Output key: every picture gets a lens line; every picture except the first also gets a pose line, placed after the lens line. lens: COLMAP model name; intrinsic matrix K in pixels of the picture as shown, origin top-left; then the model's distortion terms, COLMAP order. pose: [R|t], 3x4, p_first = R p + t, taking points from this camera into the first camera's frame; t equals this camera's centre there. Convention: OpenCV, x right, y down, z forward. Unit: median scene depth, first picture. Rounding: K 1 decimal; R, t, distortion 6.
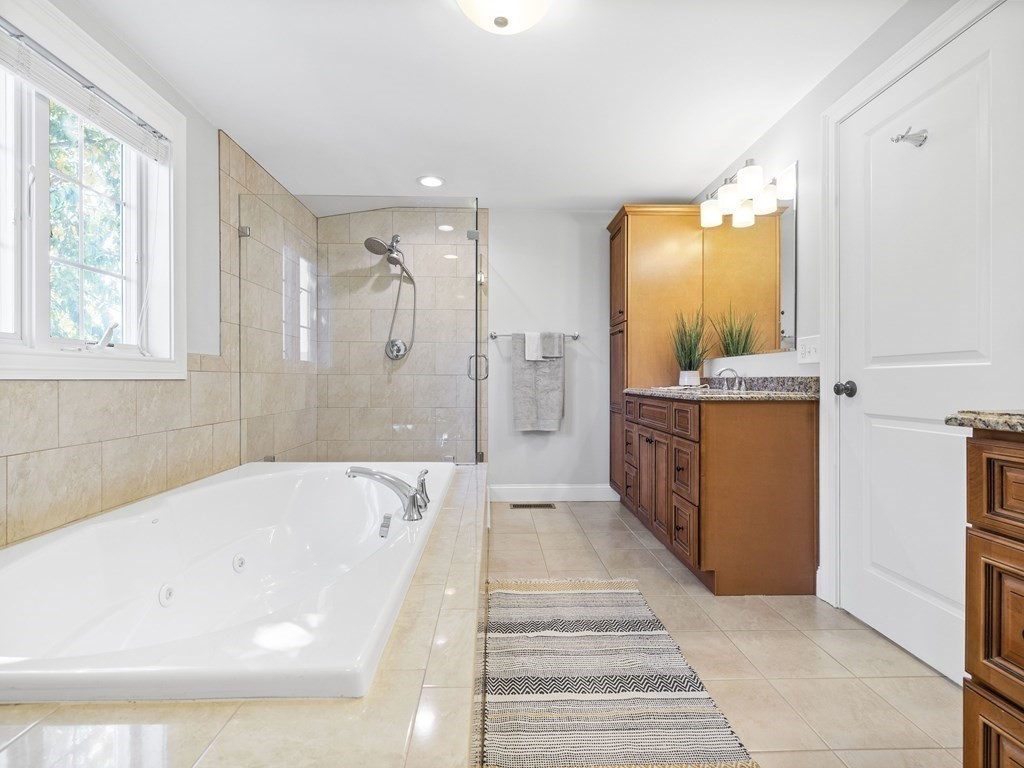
lens RADIAL K [[488.9, 0, 512.7], [0, 488.9, 381.2], [0, 0, 1]] dist [0.000442, -0.000110]
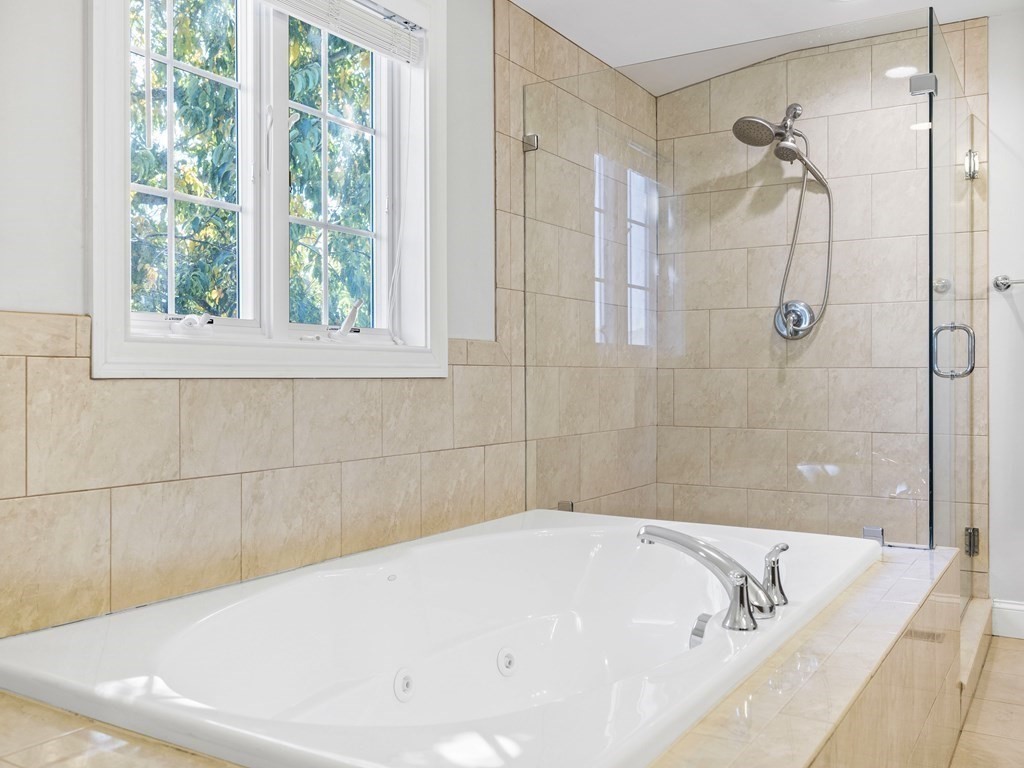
lens RADIAL K [[933.8, 0, 511.9], [0, 933.8, 377.5], [0, 0, 1]] dist [-0.002856, 0.000000]
pose [[0.831197, -0.001944, -0.555975, 0.086184], [0.000372, 0.999996, -0.002940, 0.000201], [0.555978, 0.002237, 0.831194, -0.013491]]
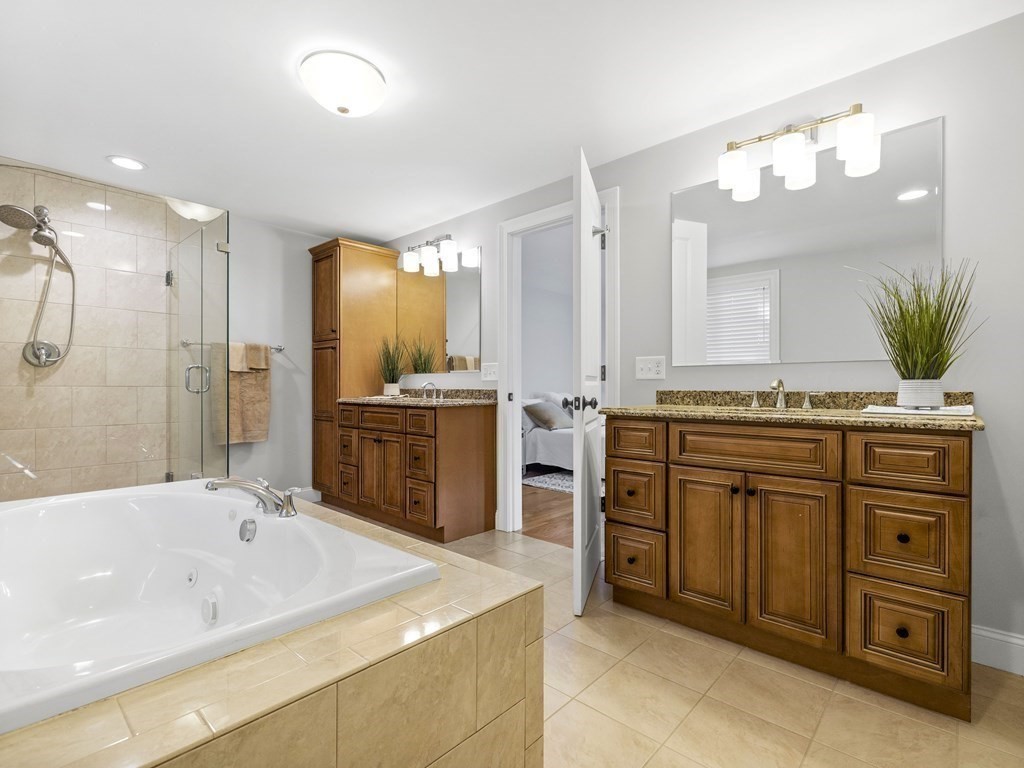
lens RADIAL K [[488.9, 0, 520.2], [0, 488.9, 388.0], [0, 0, 1]] dist [0.000442, -0.000110]
pose [[0.694241, -0.002679, 0.719738, -0.334371], [0.001674, 0.999996, 0.002107, -0.013057], [-0.719741, -0.000258, 0.694243, -0.108922]]
